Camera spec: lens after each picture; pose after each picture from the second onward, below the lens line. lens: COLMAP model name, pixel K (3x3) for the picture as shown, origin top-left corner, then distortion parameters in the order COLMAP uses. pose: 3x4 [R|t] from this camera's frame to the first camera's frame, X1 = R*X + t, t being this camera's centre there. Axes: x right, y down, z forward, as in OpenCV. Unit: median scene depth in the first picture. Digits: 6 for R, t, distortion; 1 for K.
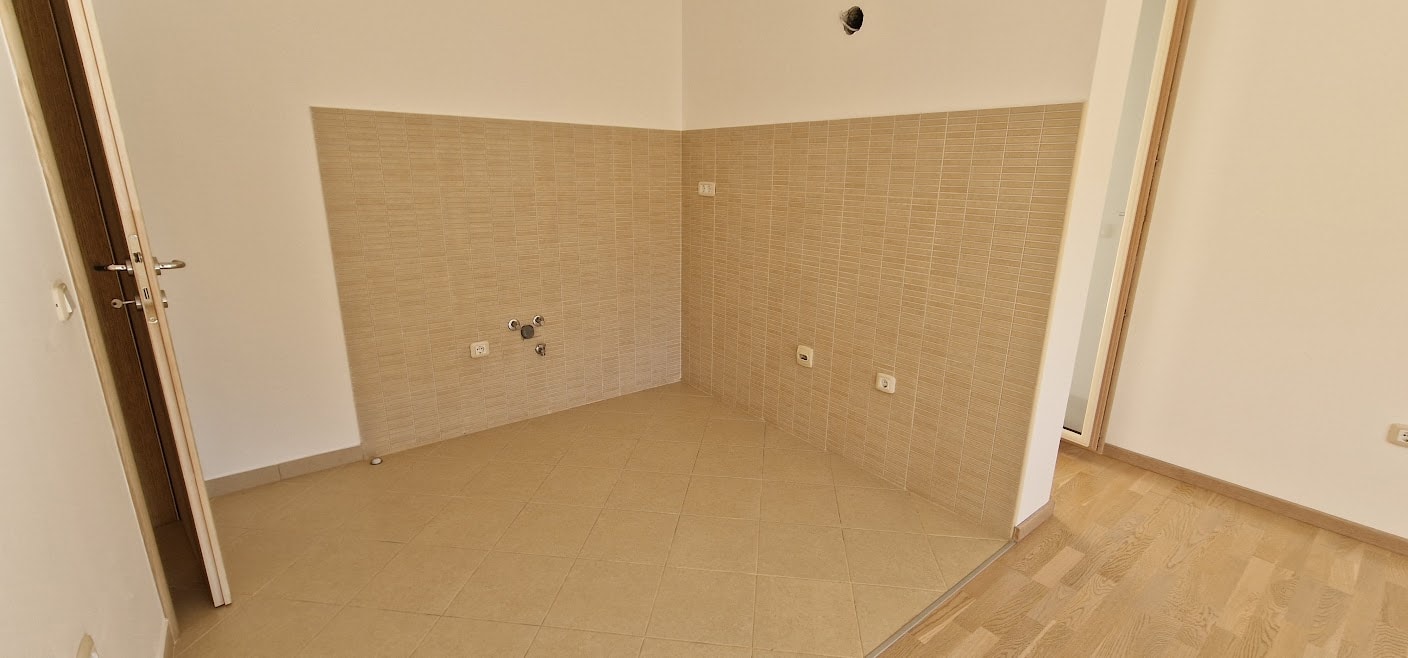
lens RADIAL K [[579.5, 0, 713.7], [0, 579.5, 326.7], [0, 0, 1]] dist [0.001538, -0.000094]
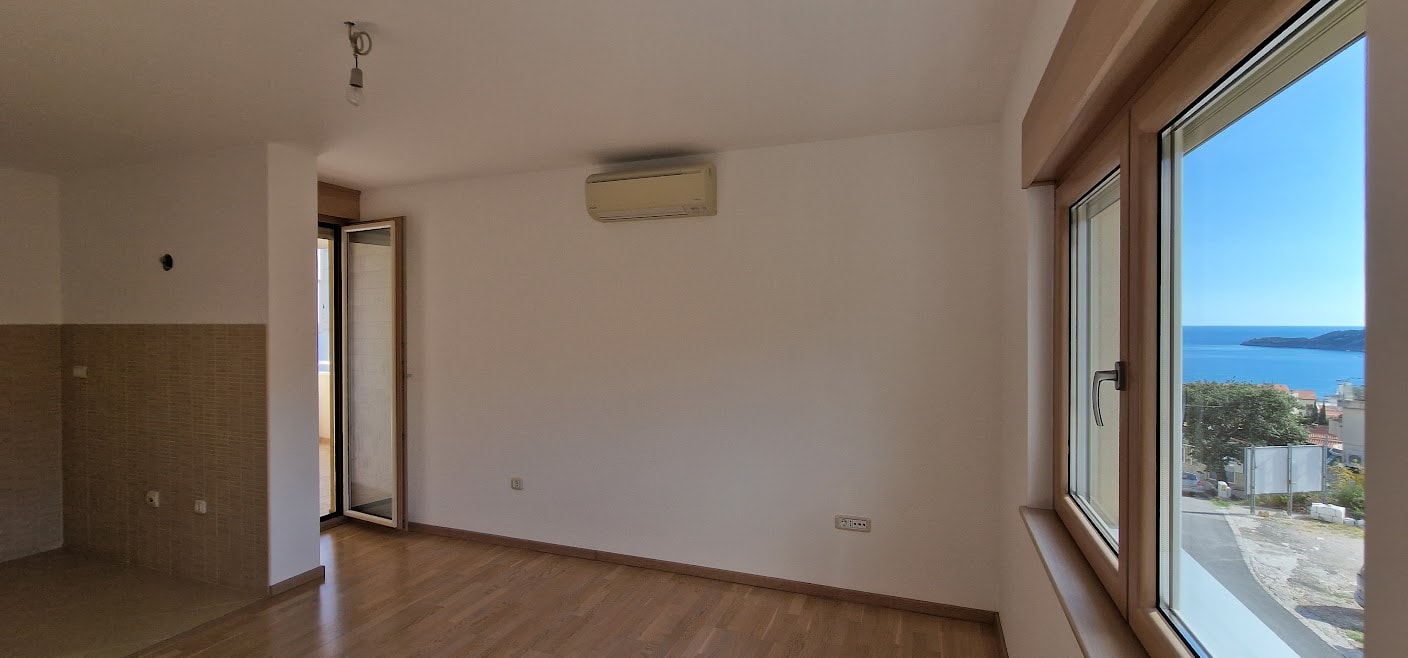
lens RADIAL K [[579.5, 0, 713.7], [0, 579.5, 326.7], [0, 0, 1]] dist [0.001538, -0.000094]
pose [[0.859850, -0.023246, 0.510018, 0.599710], [0.148455, 0.967183, -0.206200, 0.136616], [-0.488488, 0.253015, 0.835083, -0.796140]]
